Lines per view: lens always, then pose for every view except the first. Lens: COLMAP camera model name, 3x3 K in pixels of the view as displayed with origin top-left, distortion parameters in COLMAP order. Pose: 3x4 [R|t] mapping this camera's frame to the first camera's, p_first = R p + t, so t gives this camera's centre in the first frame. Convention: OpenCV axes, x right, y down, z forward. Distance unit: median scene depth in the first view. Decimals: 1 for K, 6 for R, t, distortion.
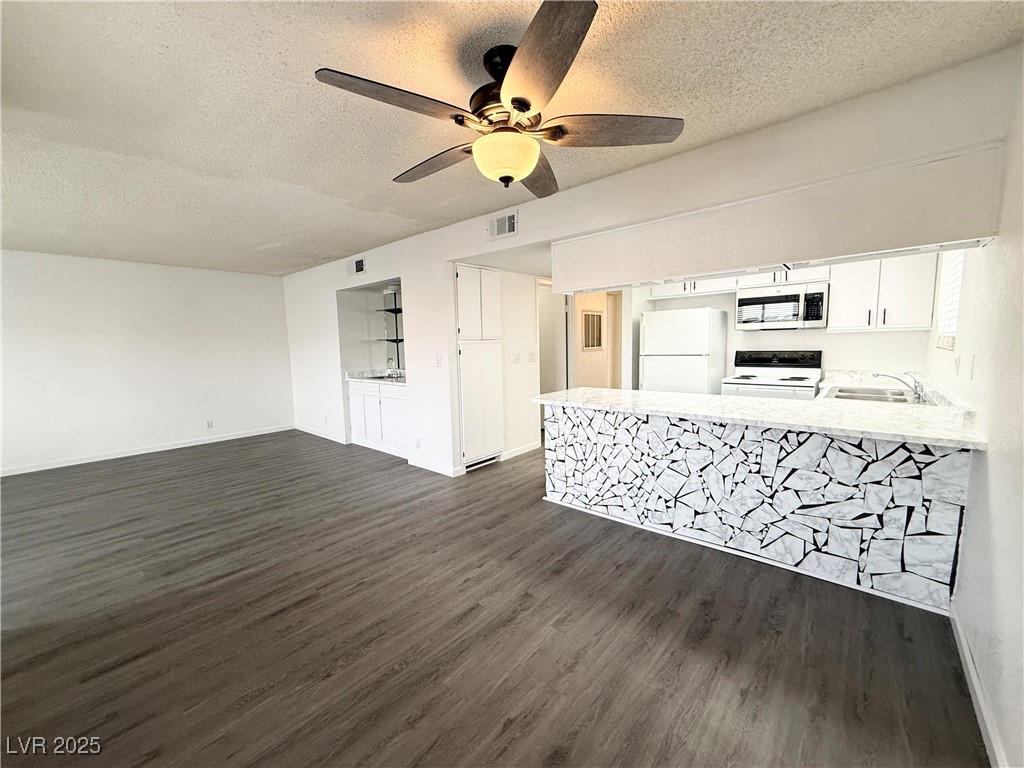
lens RADIAL K [[407.2, 0, 510.3], [0, 407.2, 386.1], [0, 0, 1]] dist [0.000327, 0.000008]
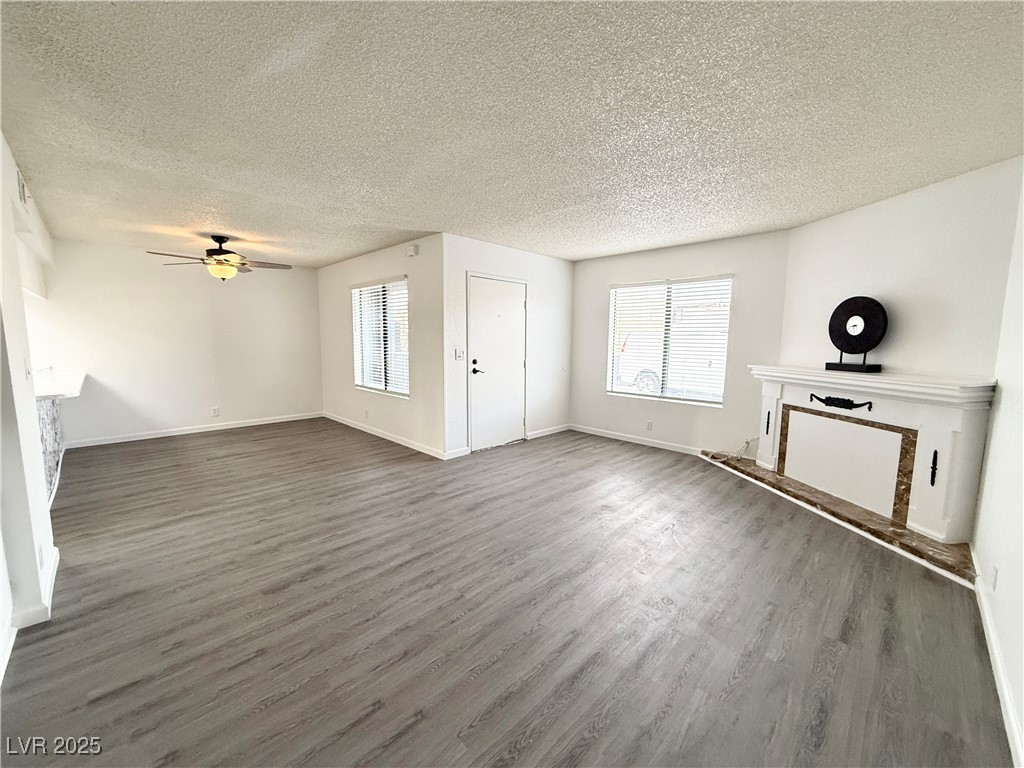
lens RADIAL K [[407.2, 0, 510.3], [0, 407.2, 386.1], [0, 0, 1]] dist [0.000327, 0.000008]
pose [[-0.998000, 0.007819, 0.062725, -1.055145], [0.021882, 0.973699, 0.226786, -0.186006], [-0.059302, 0.227705, -0.971923, 1.847846]]
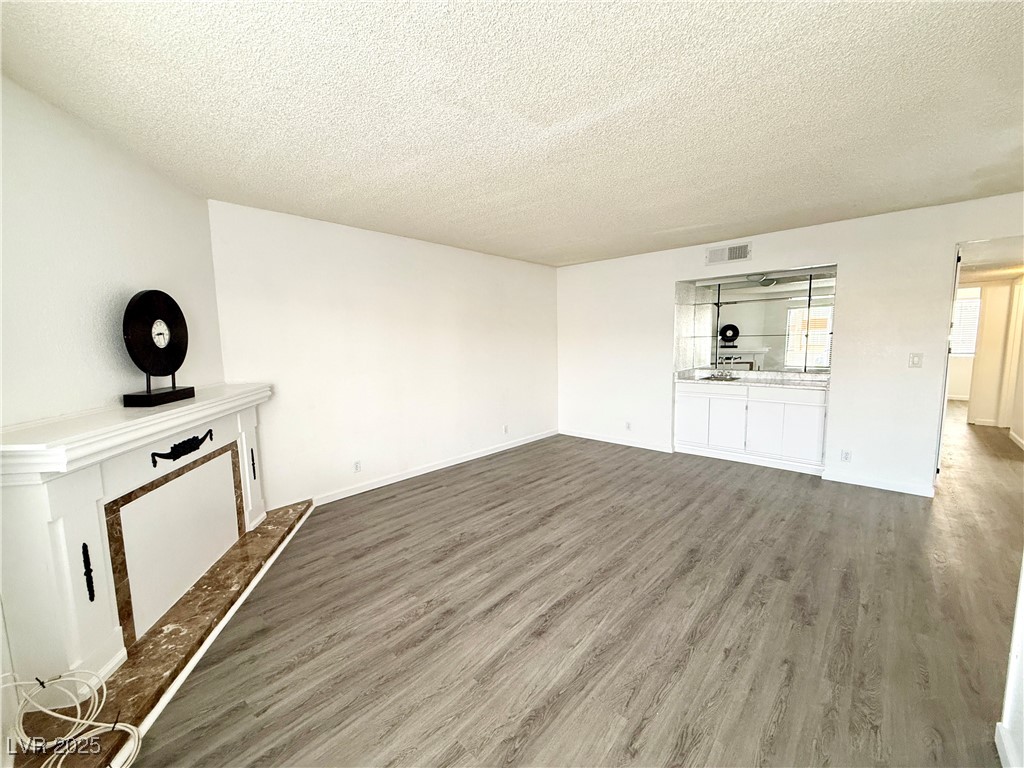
lens RADIAL K [[407.2, 0, 510.3], [0, 407.2, 386.1], [0, 0, 1]] dist [0.000327, 0.000008]
pose [[0.999715, 0.006133, -0.023075, -1.244580], [-0.006121, 0.999981, 0.000561, -0.006021], [0.023078, -0.000419, 0.999734, 0.160423]]
